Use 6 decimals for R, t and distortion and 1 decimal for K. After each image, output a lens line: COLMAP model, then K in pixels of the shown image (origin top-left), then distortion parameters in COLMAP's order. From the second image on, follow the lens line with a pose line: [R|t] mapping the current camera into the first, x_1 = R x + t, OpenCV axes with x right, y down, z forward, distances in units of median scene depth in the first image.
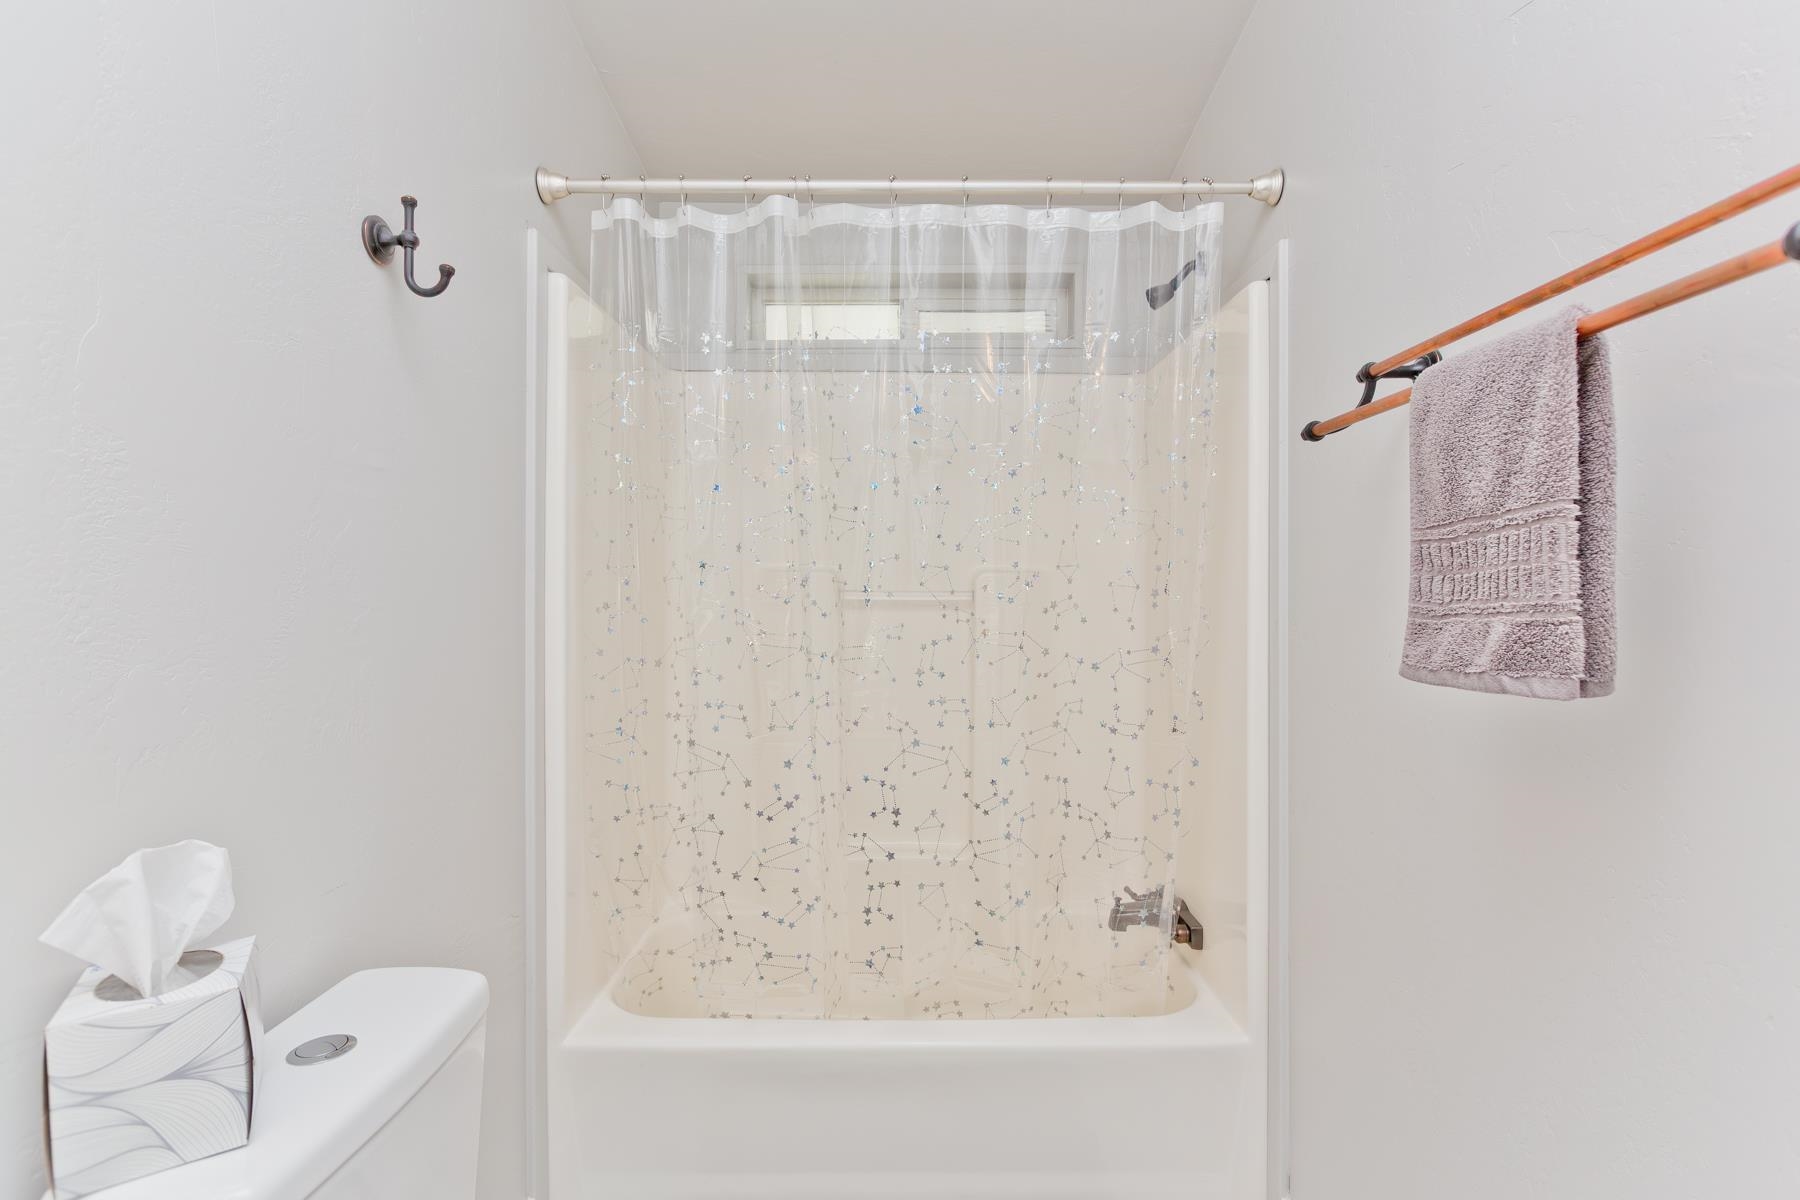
lens RADIAL K [[855.6, 0, 925.8], [0, 855.6, 582.8], [0, 0, 1]] dist [-0.001978, -0.000035]
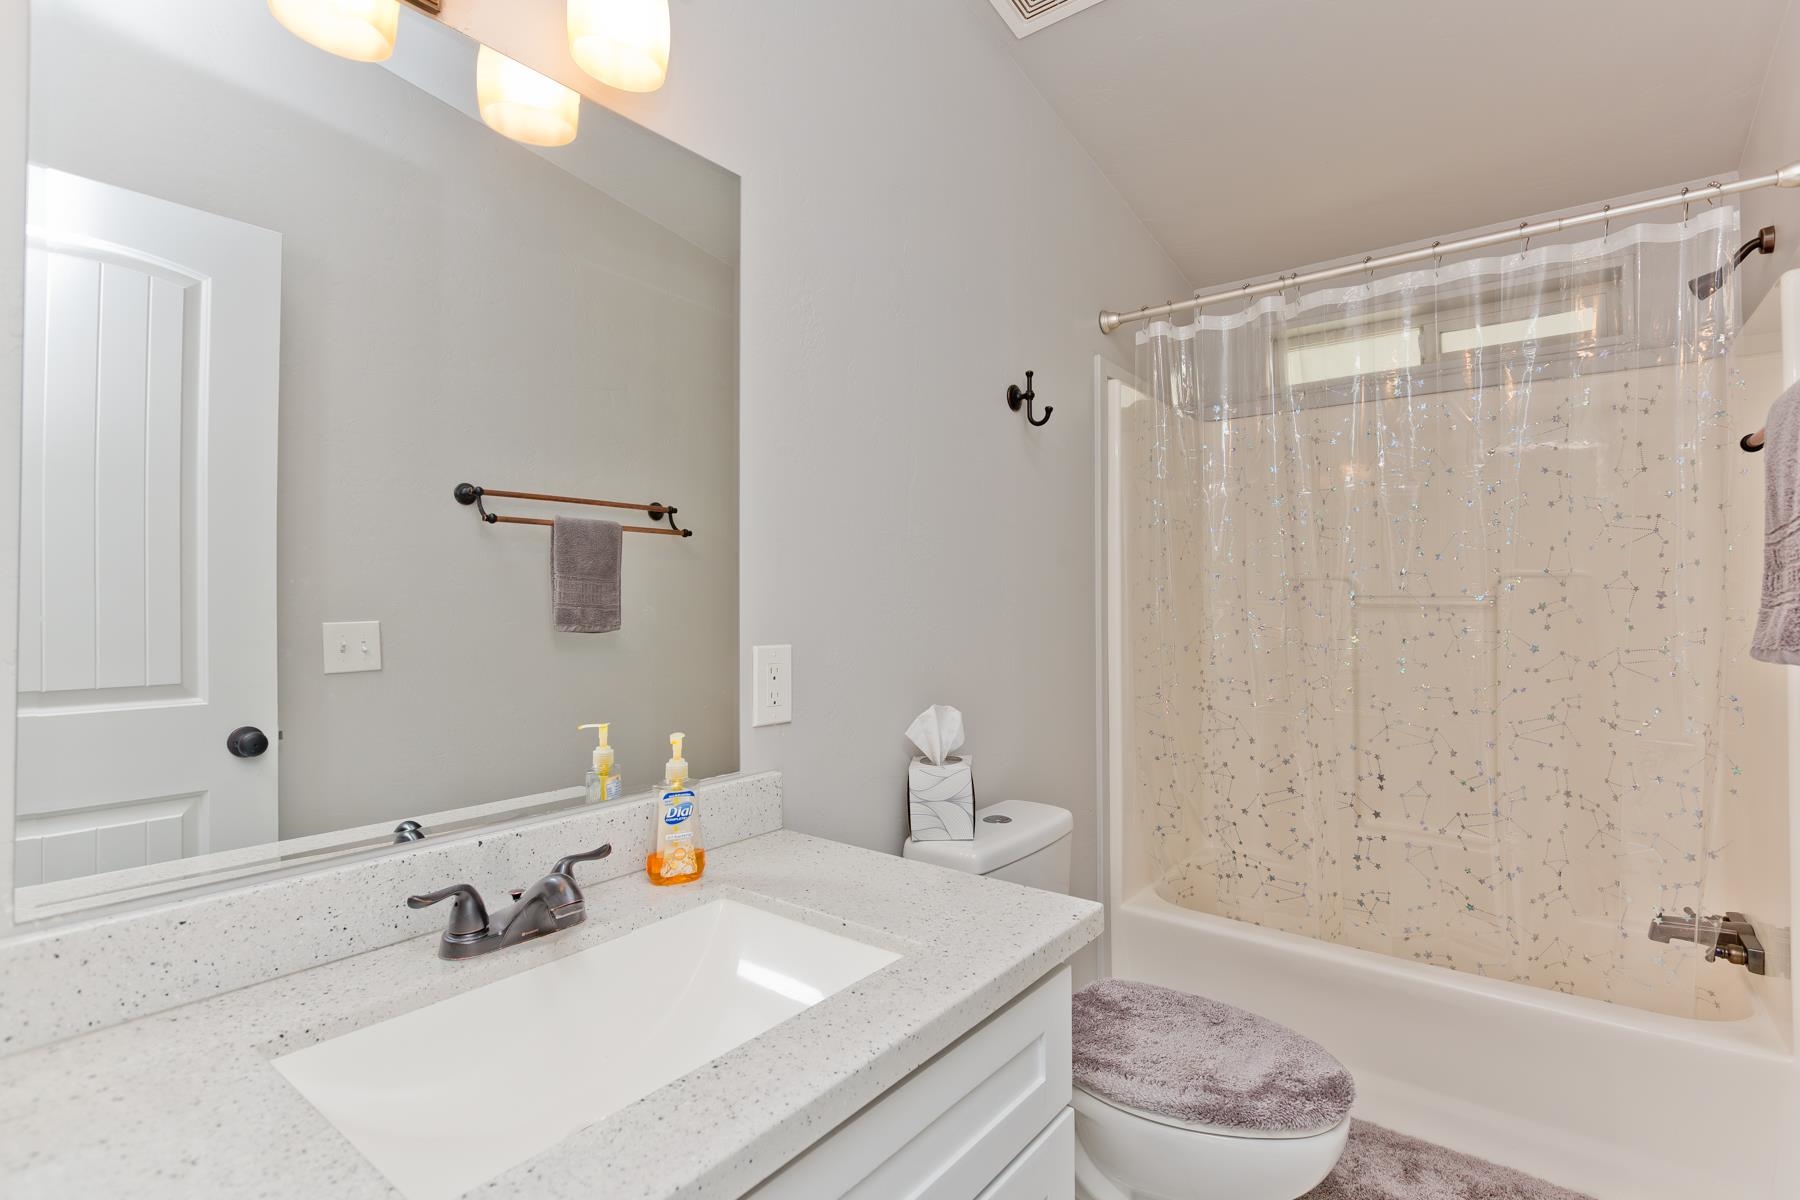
lens RADIAL K [[855.6, 0, 901.5], [0, 855.6, 594.2], [0, 0, 1]] dist [-0.001978, -0.000035]
pose [[0.780994, -0.006011, -0.624510, 0.191310], [0.005662, 0.999981, -0.002543, 0.008864], [0.624513, -0.001550, 0.781013, -0.360333]]
